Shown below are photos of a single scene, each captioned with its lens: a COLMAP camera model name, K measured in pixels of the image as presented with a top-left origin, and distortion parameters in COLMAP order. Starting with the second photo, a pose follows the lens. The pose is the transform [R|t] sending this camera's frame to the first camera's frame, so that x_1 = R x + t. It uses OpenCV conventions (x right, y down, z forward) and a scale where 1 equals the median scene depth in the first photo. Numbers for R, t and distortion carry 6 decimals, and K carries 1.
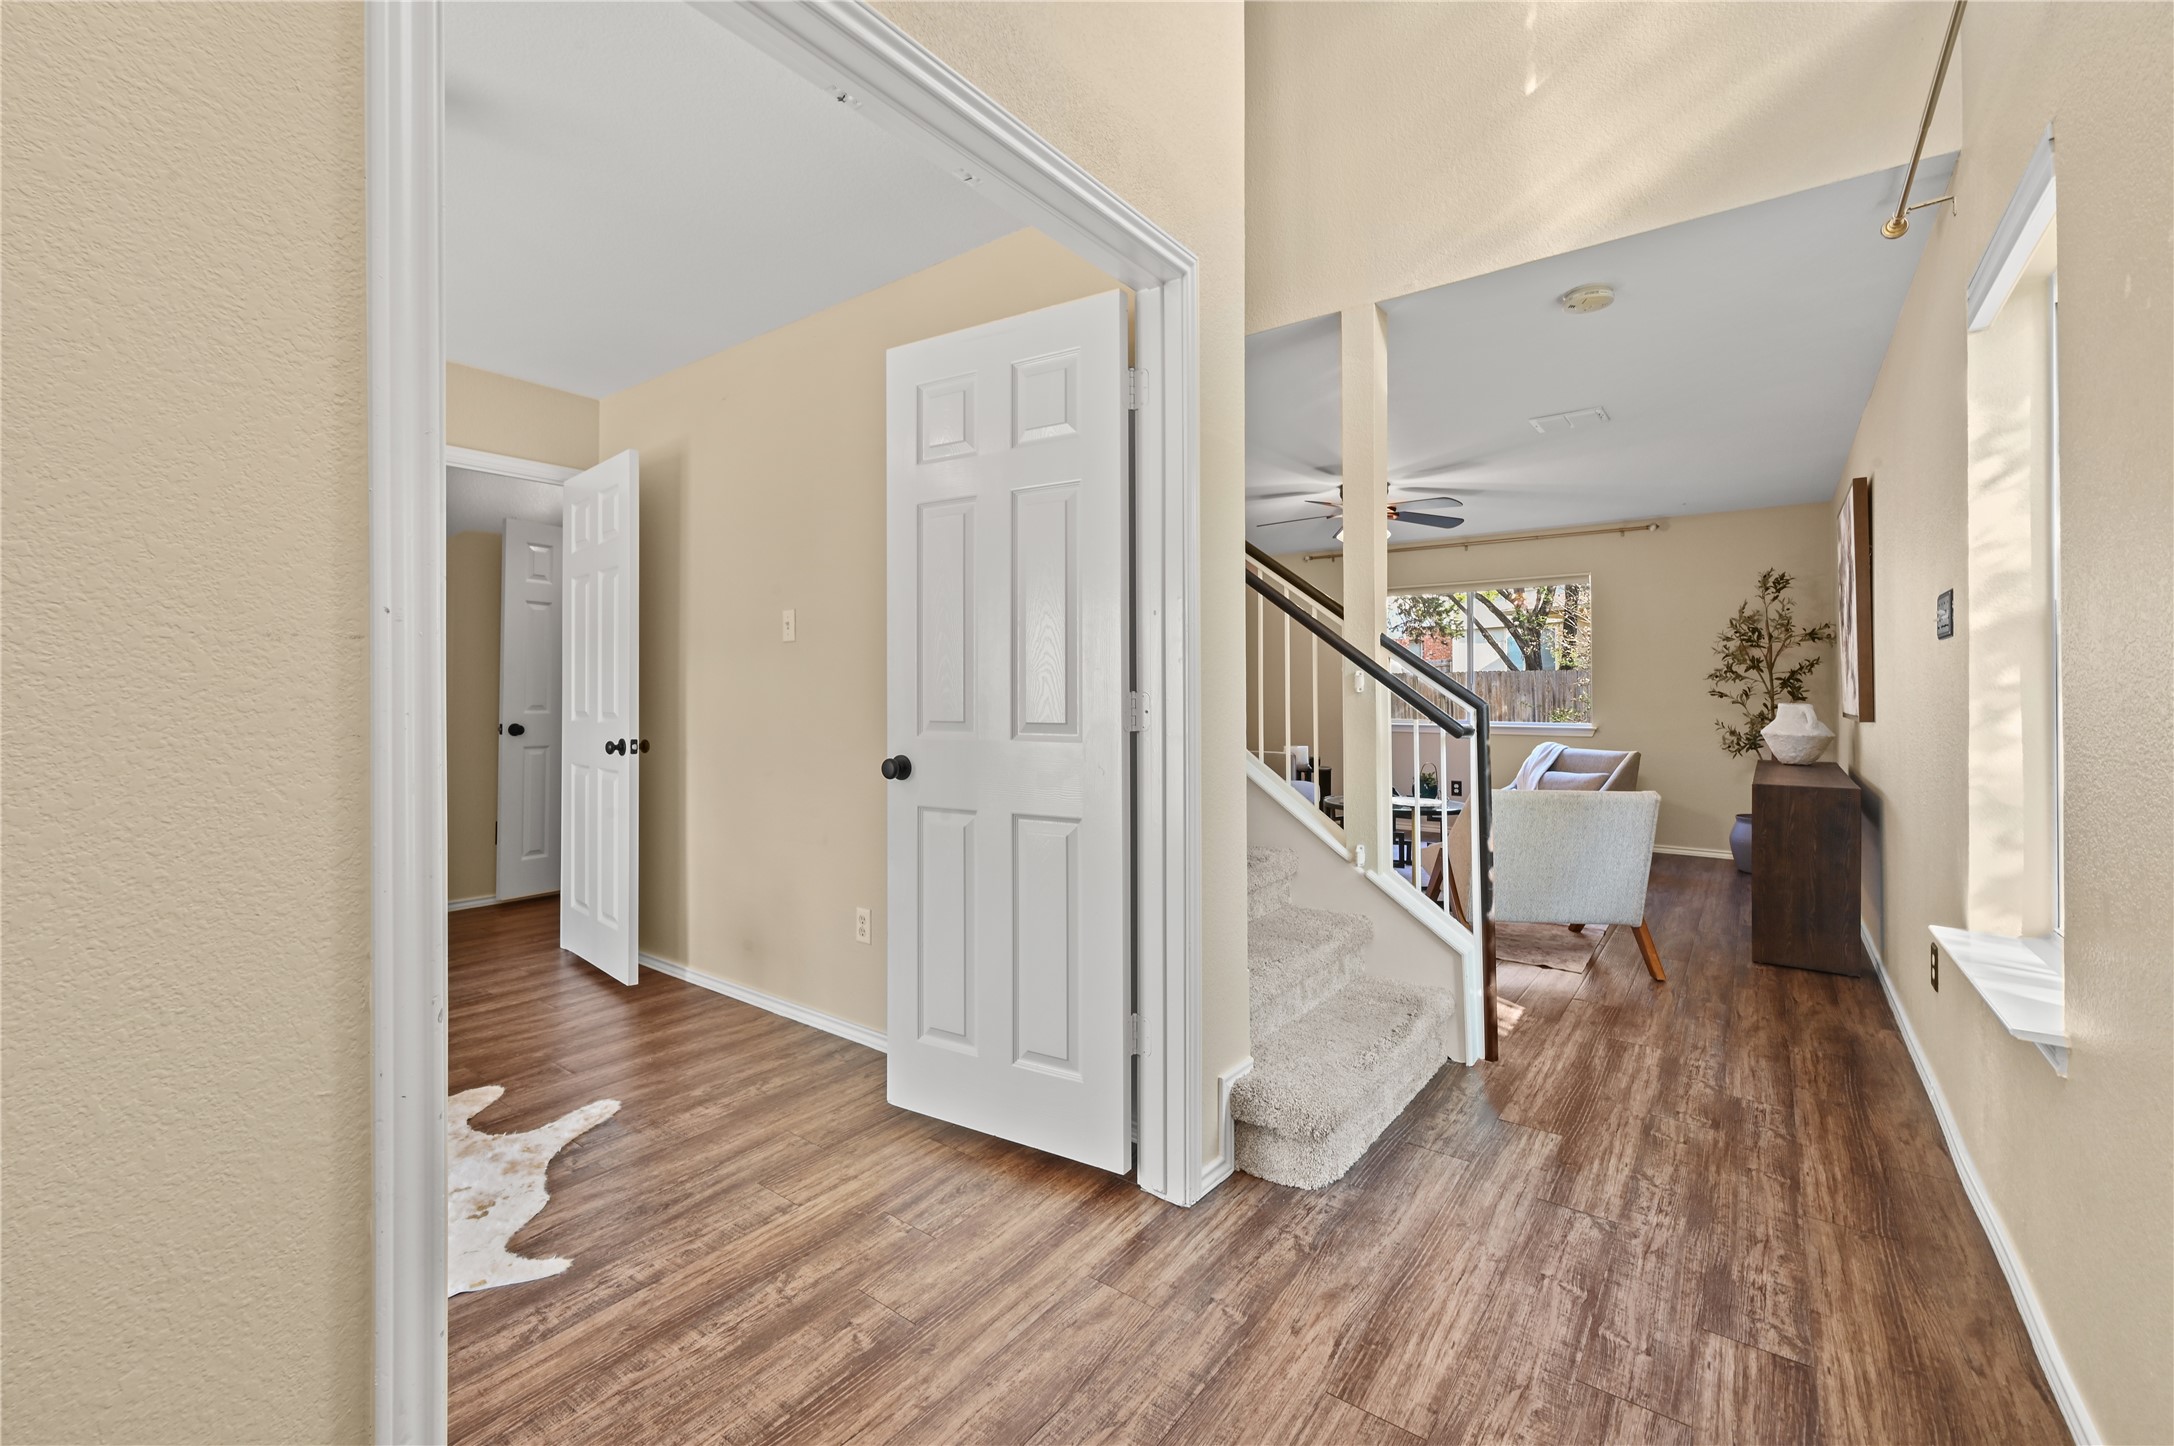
lens RADIAL K [[898.7, 0, 1082.9], [0, 898.7, 697.6], [0, 0, 1]] dist [0.009060, 0.001267]
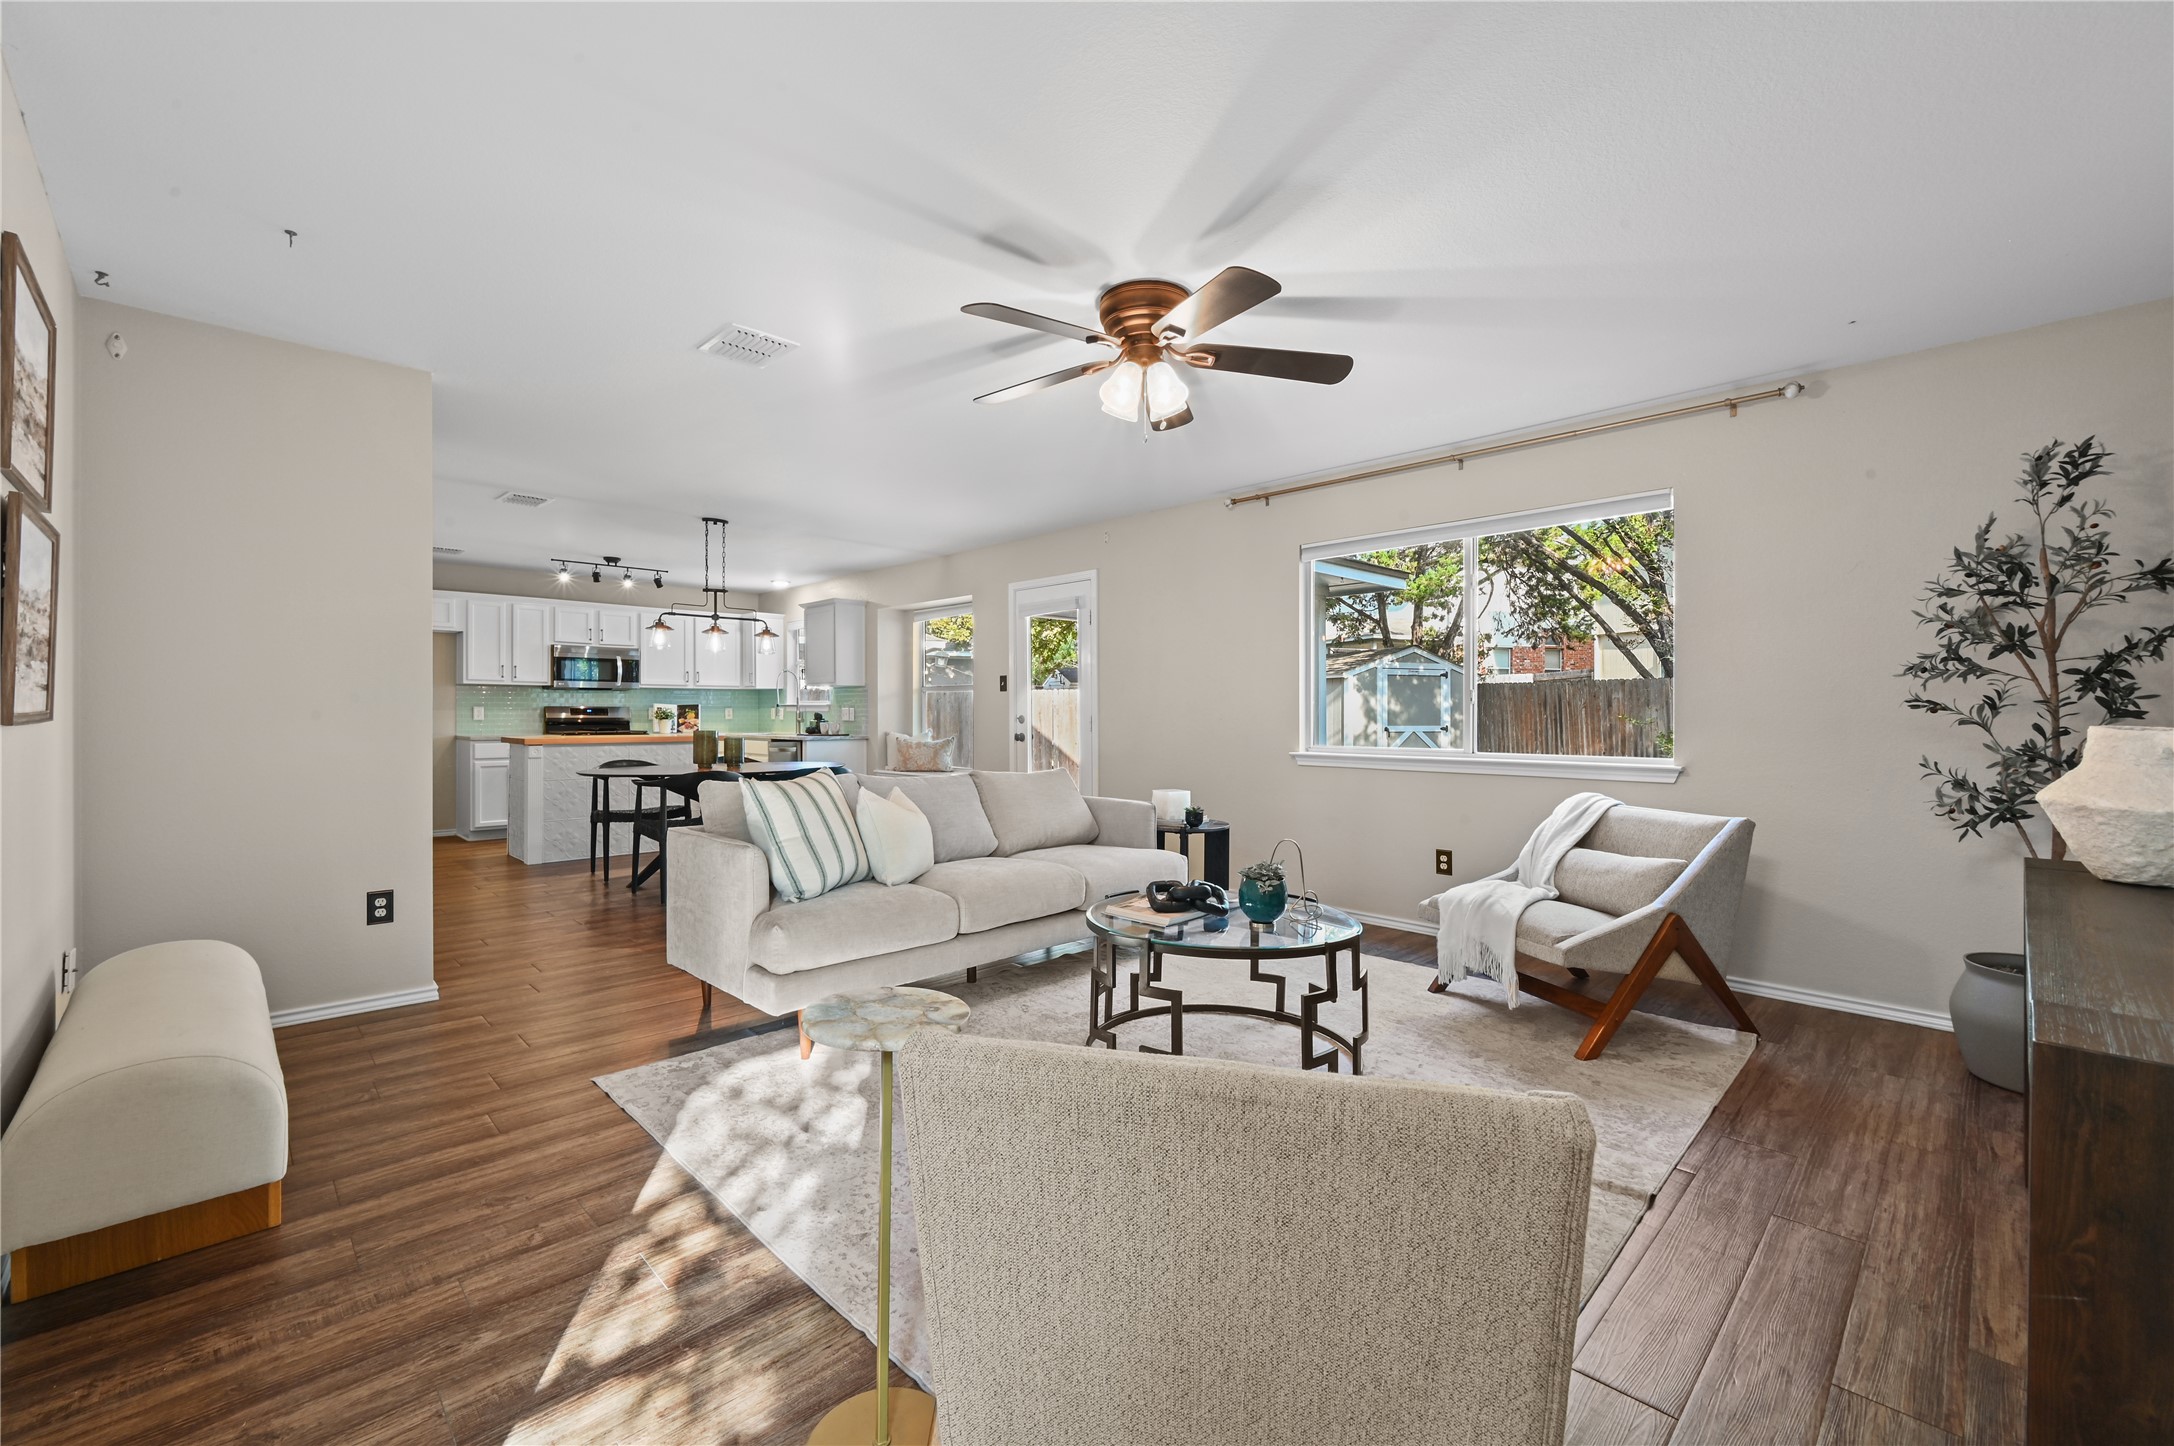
lens RADIAL K [[898.7, 0, 1086.5], [0, 898.7, 717.6], [0, 0, 1]] dist [0.009060, 0.001267]
pose [[0.987593, 0.001299, -0.157032, 0.334123], [-0.001131, 0.999999, 0.001163, 0.002801], [0.157033, -0.000971, 0.987593, 0.447302]]
